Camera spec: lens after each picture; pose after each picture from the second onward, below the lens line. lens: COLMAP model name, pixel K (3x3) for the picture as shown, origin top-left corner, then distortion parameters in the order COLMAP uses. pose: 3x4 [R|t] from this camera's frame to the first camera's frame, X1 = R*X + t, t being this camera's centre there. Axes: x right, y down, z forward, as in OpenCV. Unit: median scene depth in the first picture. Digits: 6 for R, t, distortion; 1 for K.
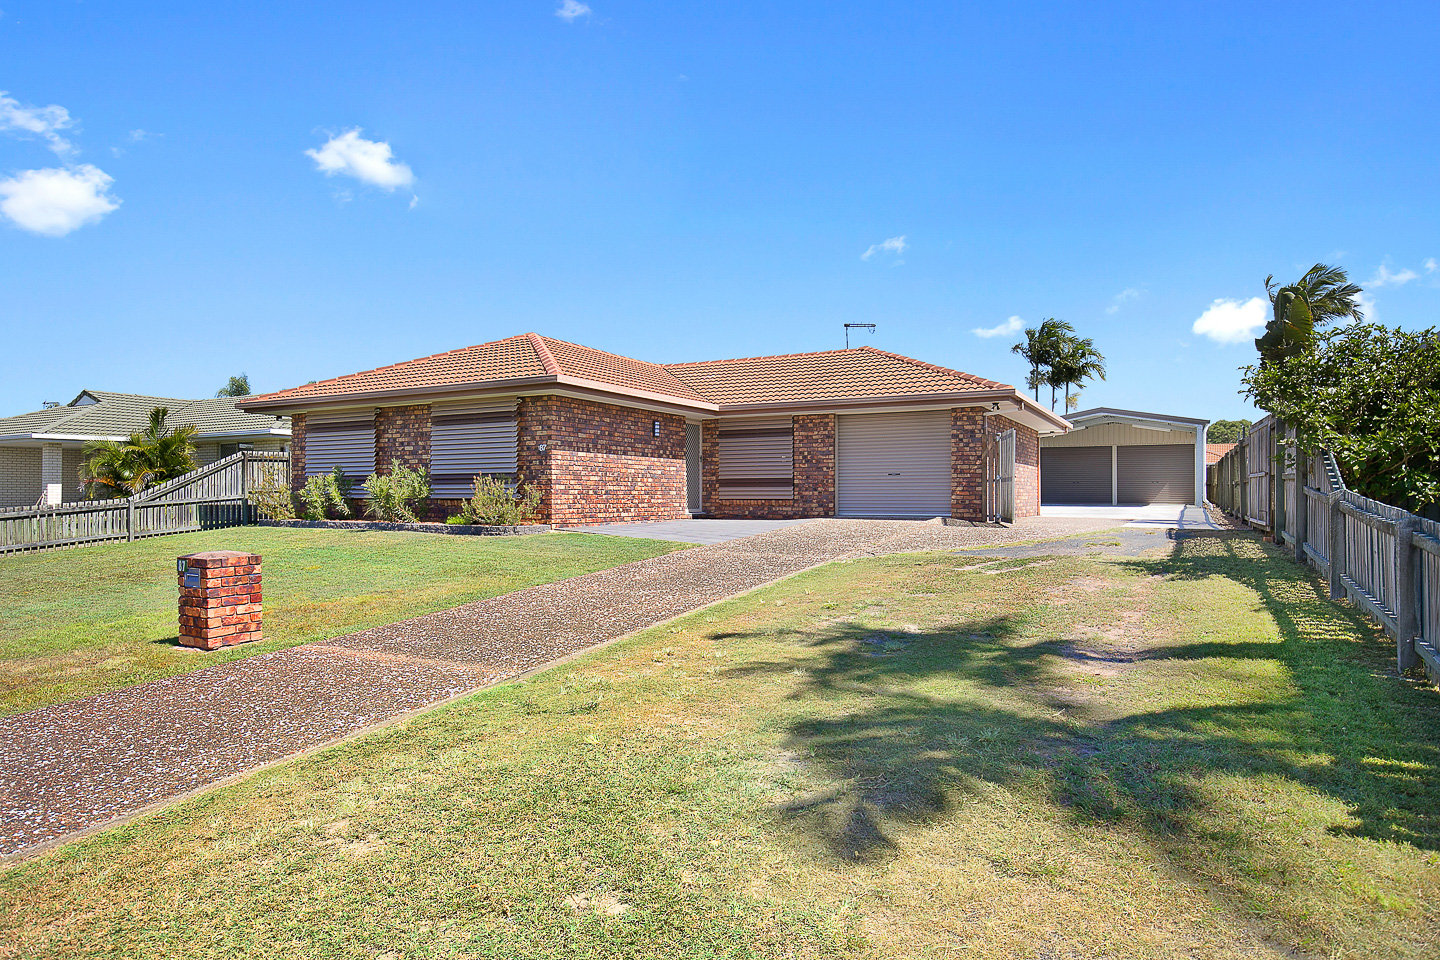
lens RADIAL K [[826.1, 0, 721.0], [0, 826.1, 483.0], [0, 0, 1]] dist [-0.033899, 0.005594]
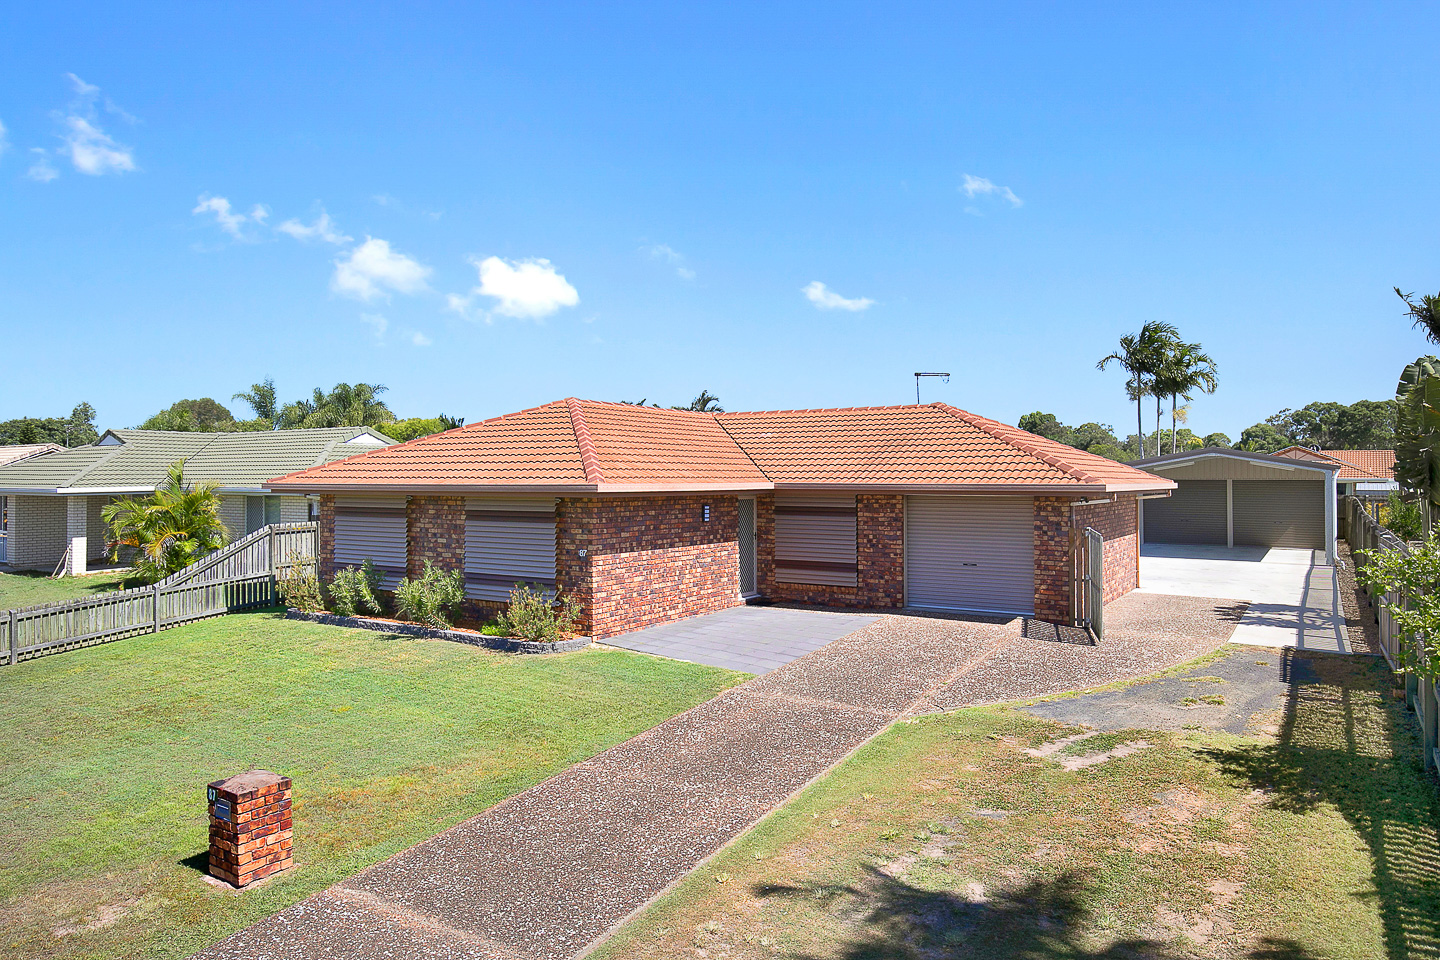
lens RADIAL K [[913.8, 0, 714.9], [0, 913.8, 476.4], [0, 0, 1]] dist [-0.033868, 0.003458]
pose [[0.997357, -0.005014, -0.072484, 0.005753], [0.004014, 0.999895, -0.013932, -0.100242], [0.072546, 0.013604, 0.997272, -0.012221]]
